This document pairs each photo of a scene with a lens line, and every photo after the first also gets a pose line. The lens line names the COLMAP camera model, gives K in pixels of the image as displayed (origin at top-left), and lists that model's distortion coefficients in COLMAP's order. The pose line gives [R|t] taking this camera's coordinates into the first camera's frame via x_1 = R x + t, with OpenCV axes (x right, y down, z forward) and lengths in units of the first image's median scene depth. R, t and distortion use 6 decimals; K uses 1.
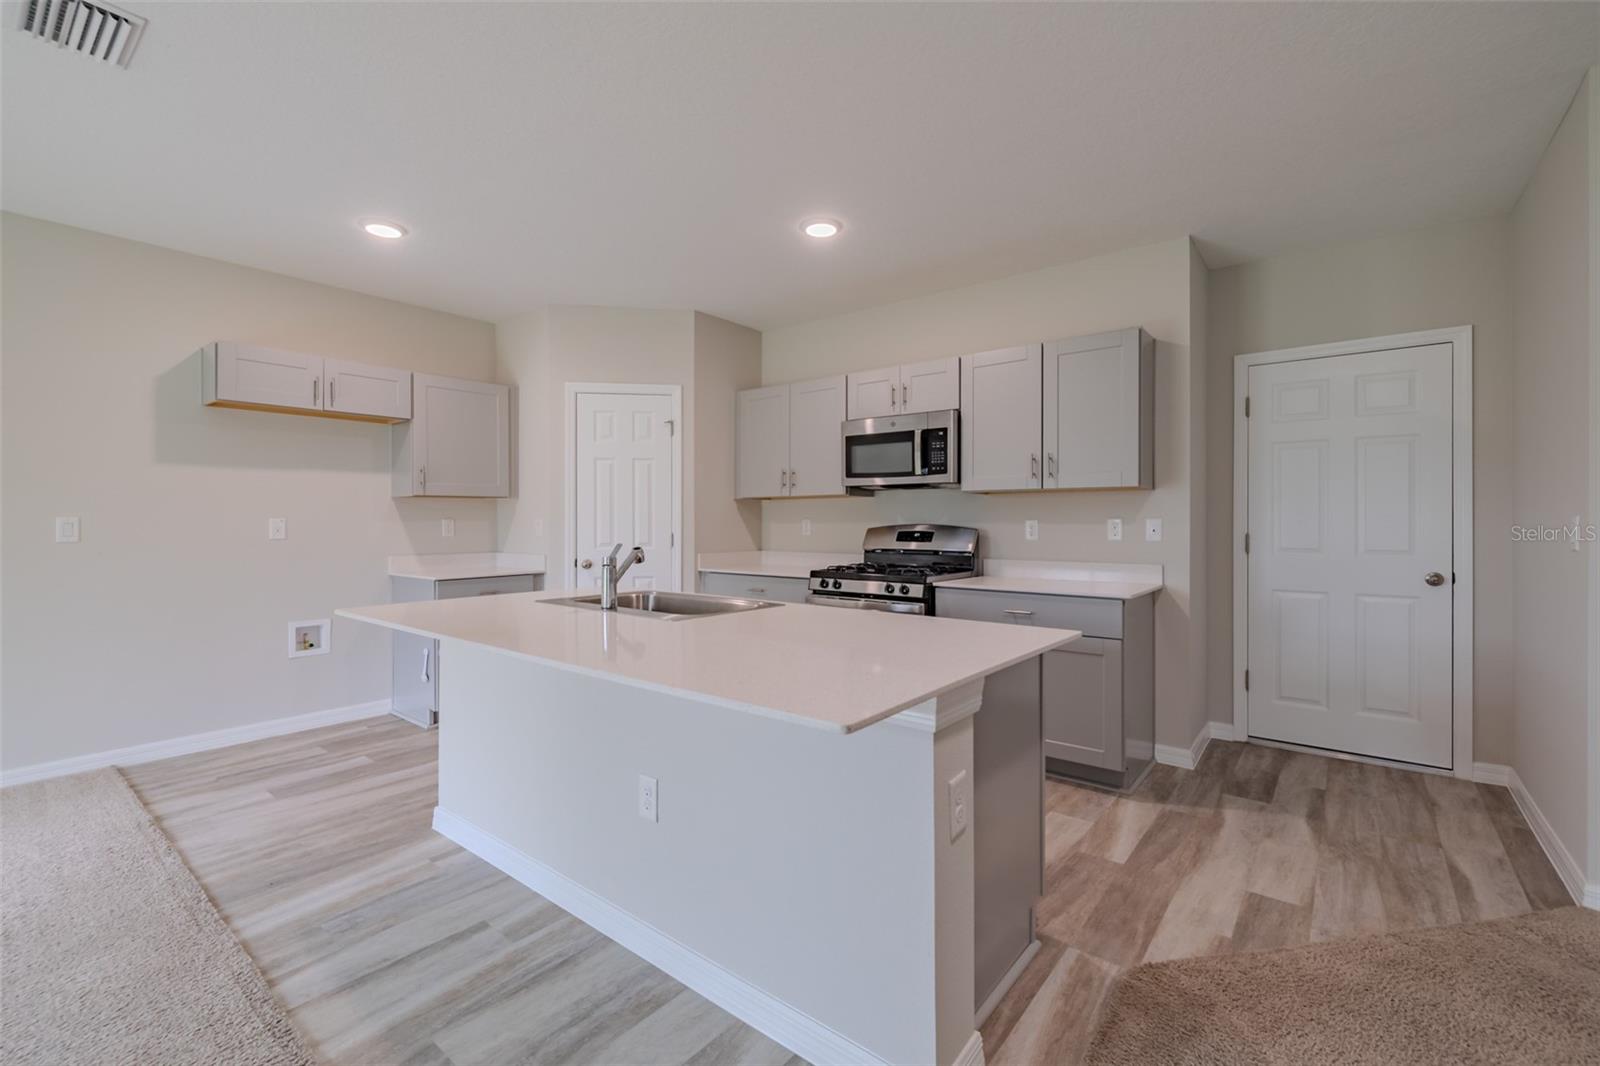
lens RADIAL K [[684.7, 0, 805.5], [0, 684.7, 525.0], [0, 0, 1]] dist [0.004768, -0.001071]
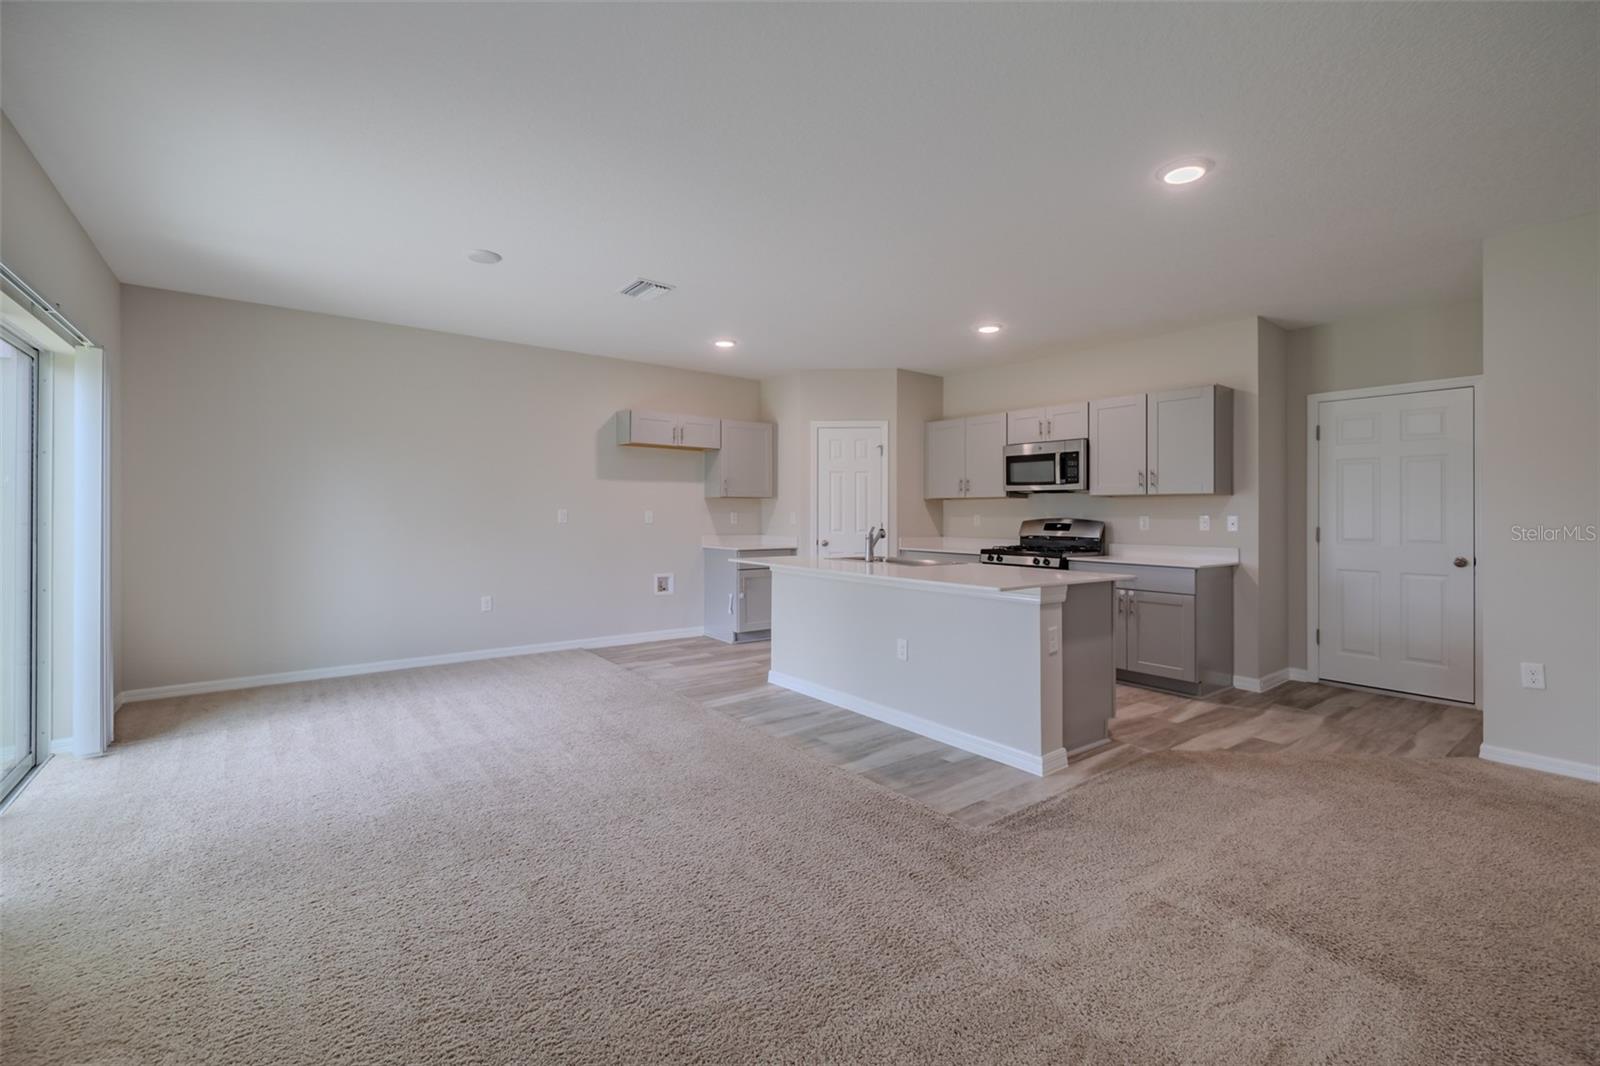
lens RADIAL K [[684.7, 0, 801.4], [0, 684.7, 499.7], [0, 0, 1]] dist [0.004768, -0.001071]
pose [[0.971408, 0.002974, -0.237399, -0.019641], [-0.009752, 0.999578, -0.027380, 0.005455], [0.237217, 0.028912, 0.971026, -0.566634]]
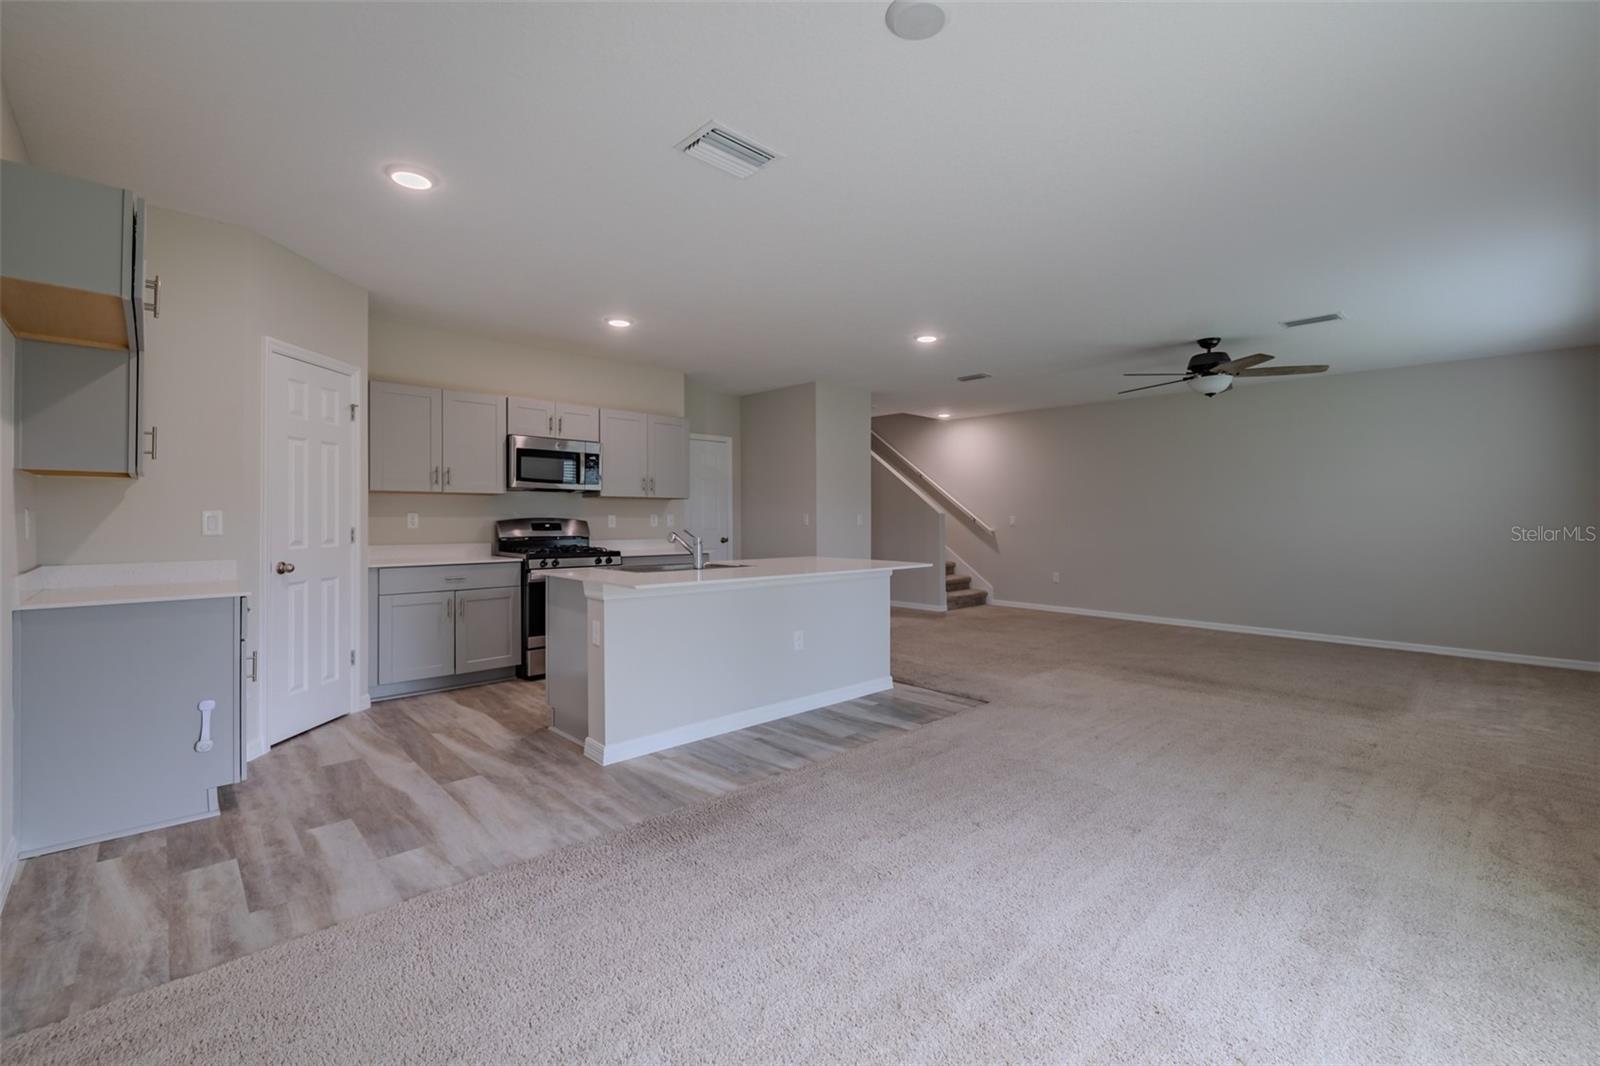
lens RADIAL K [[684.7, 0, 805.8], [0, 684.7, 506.0], [0, 0, 1]] dist [0.004768, -0.001071]
pose [[0.135014, 0.013950, 0.990745, -1.289646], [0.000290, 0.999900, -0.014119, -0.005423], [-0.990844, 0.002193, 0.134997, 0.356585]]
